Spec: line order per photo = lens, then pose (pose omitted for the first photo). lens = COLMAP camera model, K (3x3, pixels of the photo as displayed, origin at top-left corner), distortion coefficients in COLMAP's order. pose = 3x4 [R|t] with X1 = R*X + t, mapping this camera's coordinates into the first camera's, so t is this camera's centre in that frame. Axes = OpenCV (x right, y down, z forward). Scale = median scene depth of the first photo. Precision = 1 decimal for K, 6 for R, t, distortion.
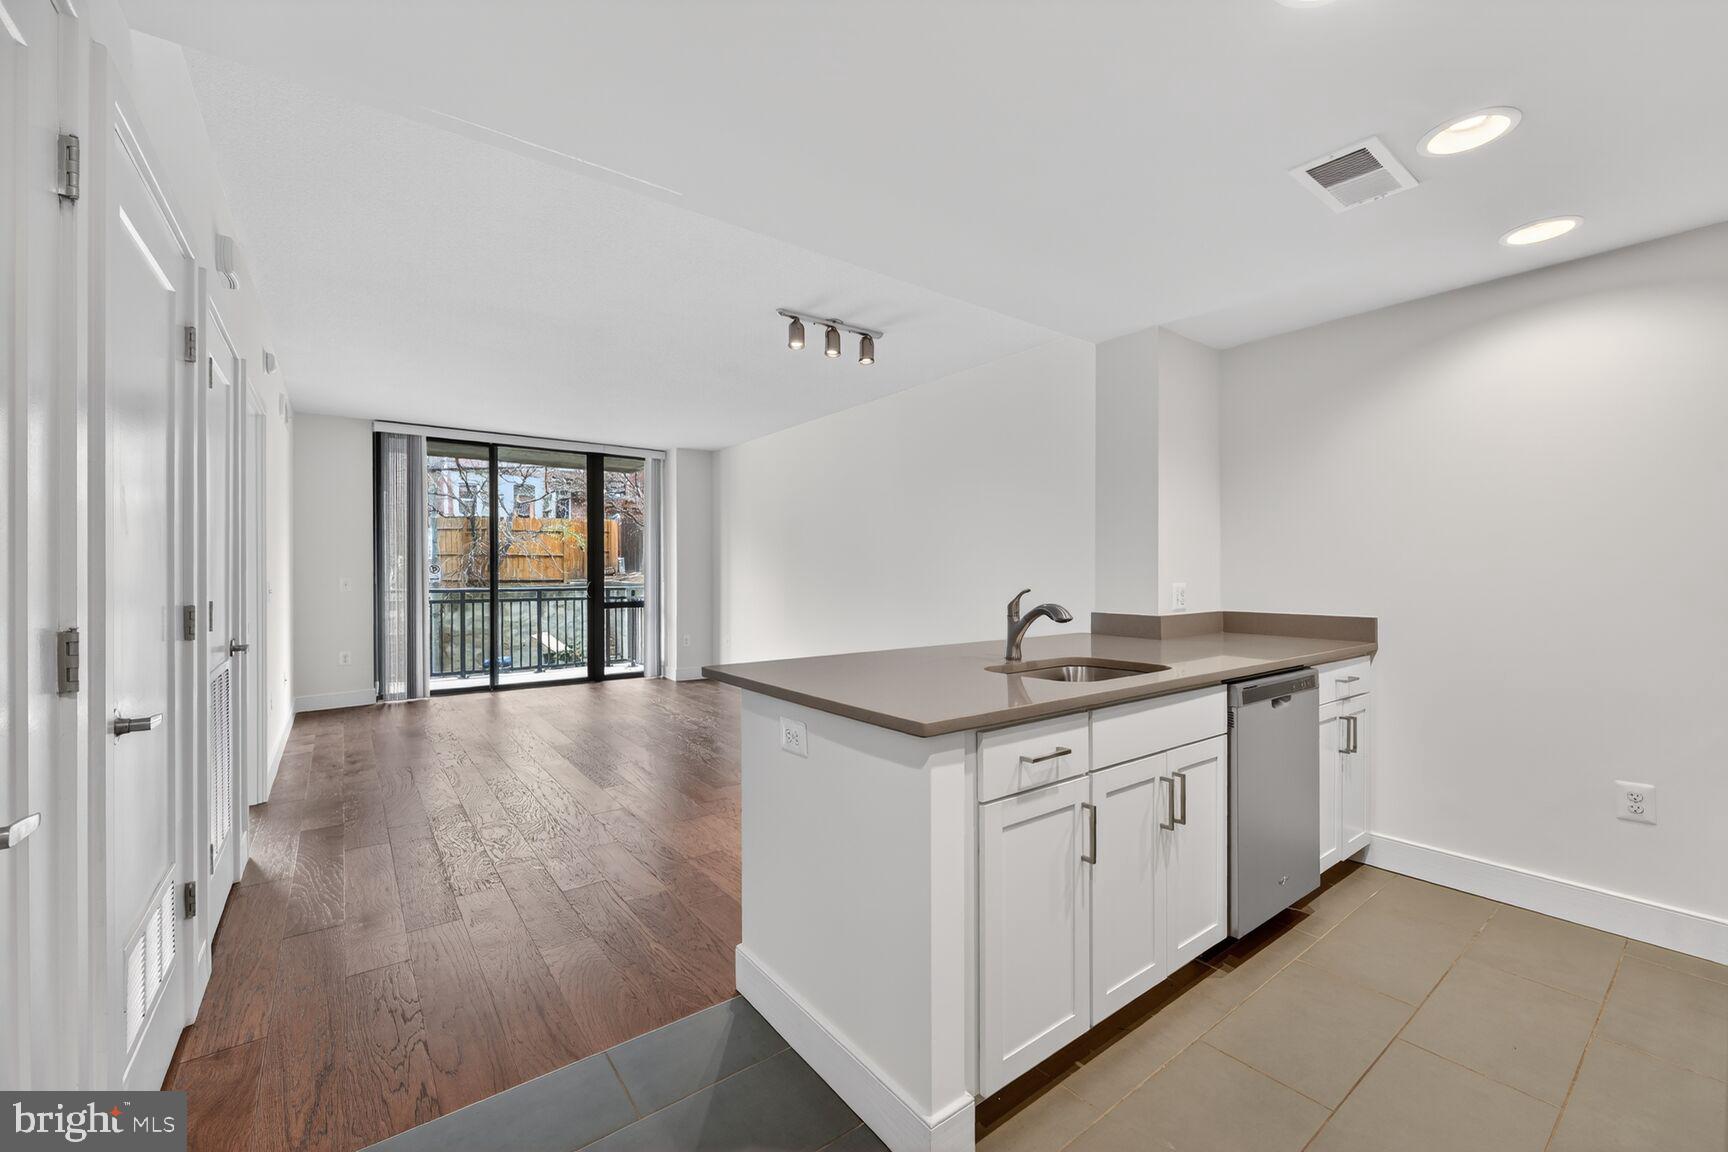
lens RADIAL K [[694.0, 0, 867.0], [0, 694.0, 582.1], [0, 0, 1]] dist [-0.000625, 0.000189]
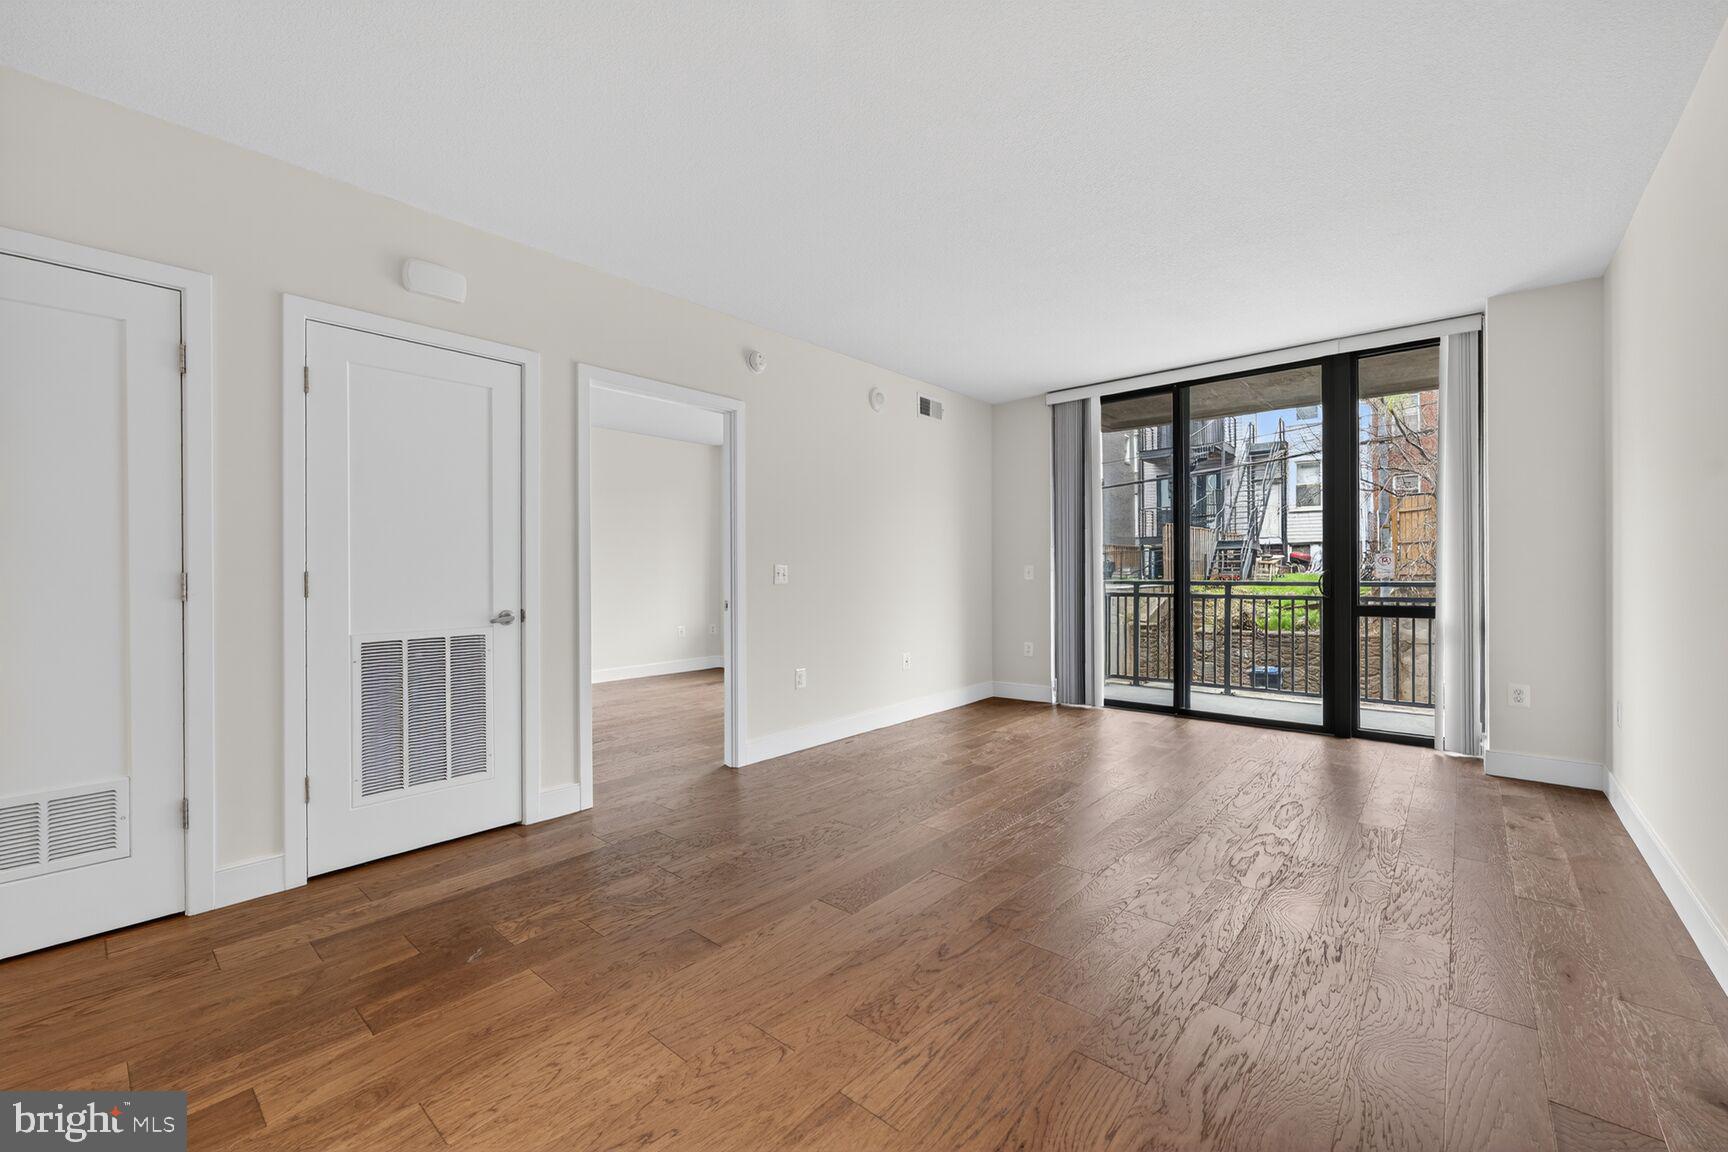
lens RADIAL K [[694.0, 0, 848.7], [0, 694.0, 574.4], [0, 0, 1]] dist [-0.000625, 0.000189]
pose [[0.194402, 0.002541, -0.980919, 0.174628], [-0.007622, 0.999970, 0.001080, 0.008024], [0.980892, 0.007267, 0.194416, 0.685086]]
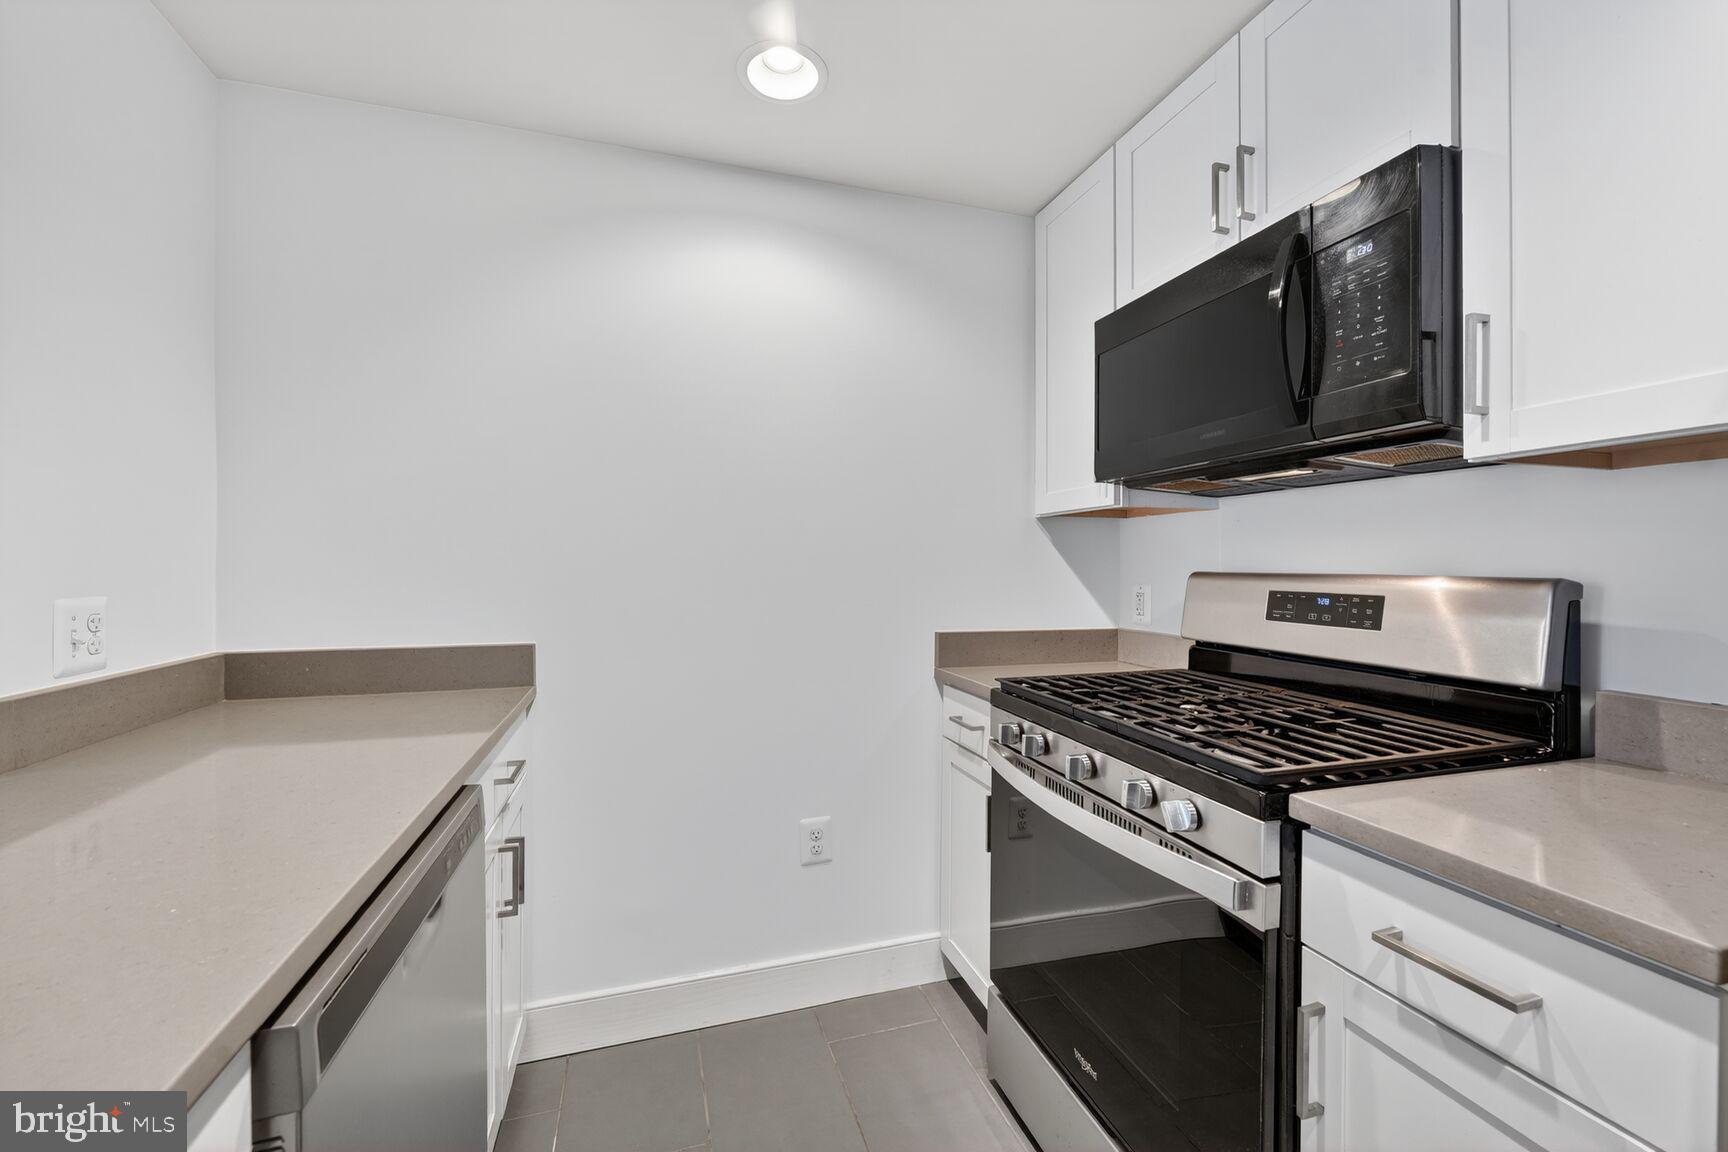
lens RADIAL K [[694.0, 0, 865.3], [0, 694.0, 565.3], [0, 0, 1]] dist [-0.000625, 0.000189]
pose [[0.341137, 0.003741, 0.940006, 0.145846], [0.010630, 0.999913, -0.007837, -0.005036], [-0.939953, 0.012666, 0.341068, 0.286135]]
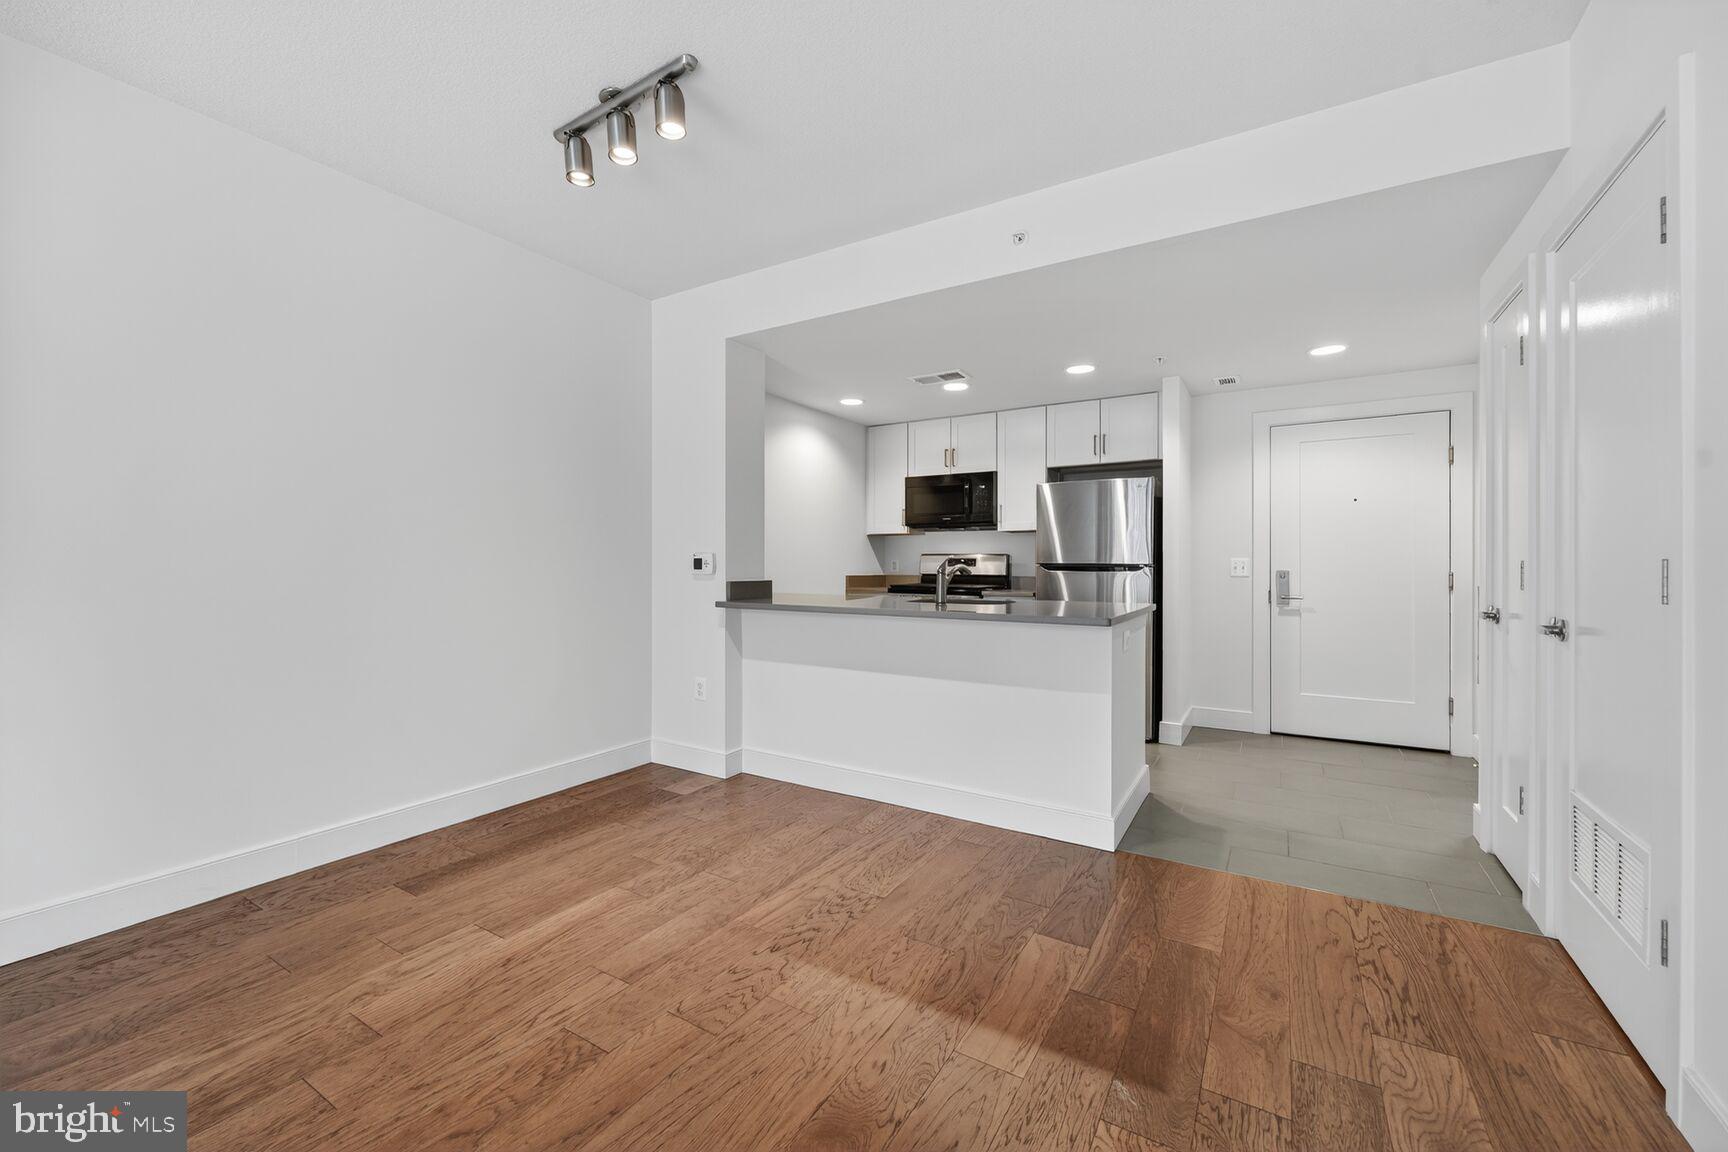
lens RADIAL K [[694.0, 0, 855.0], [0, 694.0, 562.4], [0, 0, 1]] dist [-0.000625, 0.000189]
pose [[-0.361804, 0.001801, 0.932252, -0.490874], [0.008851, 0.999960, 0.001503, 0.008304], [-0.932212, 0.008795, -0.361806, 0.759496]]
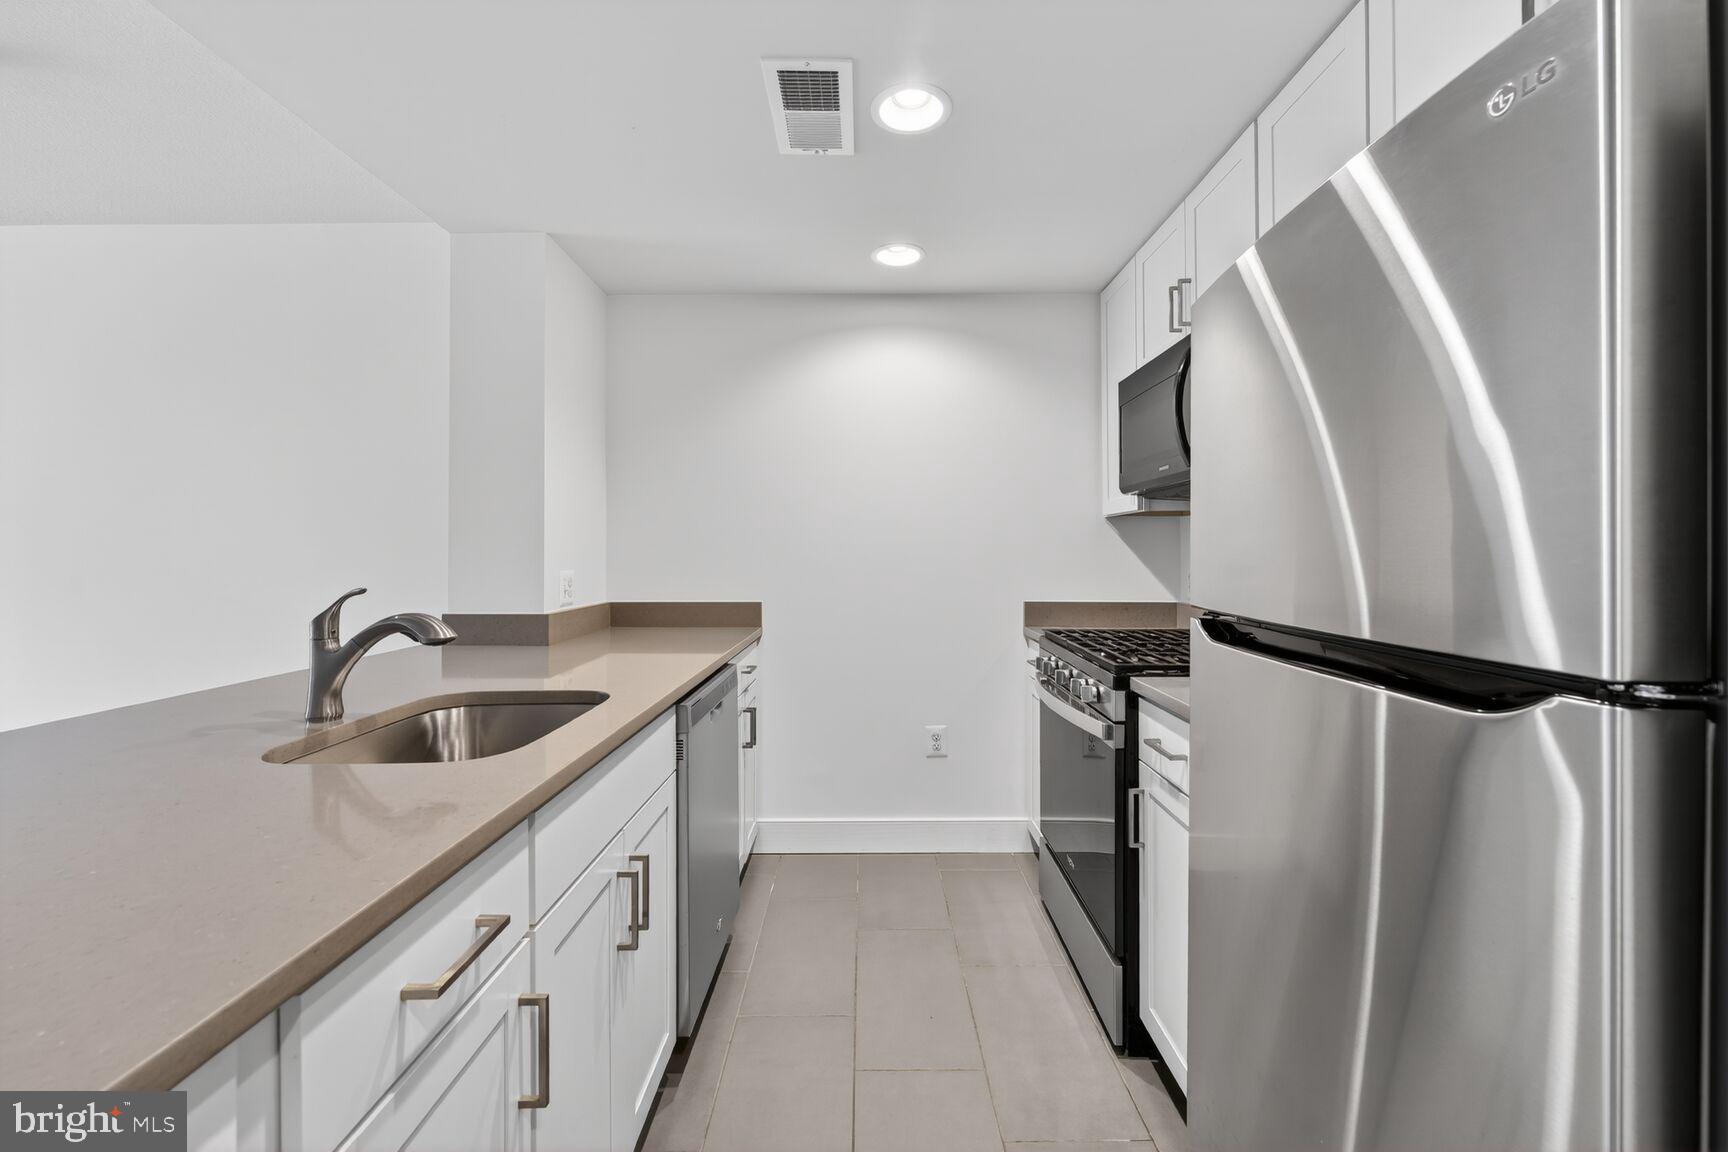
lens RADIAL K [[694.0, 0, 863.0], [0, 694.0, 553.8], [0, 0, 1]] dist [-0.000625, 0.000189]
pose [[0.609875, 0.002493, 0.792494, 0.016876], [0.011586, 0.999860, -0.012062, -0.002559], [-0.792413, 0.016538, 0.609760, 0.148769]]
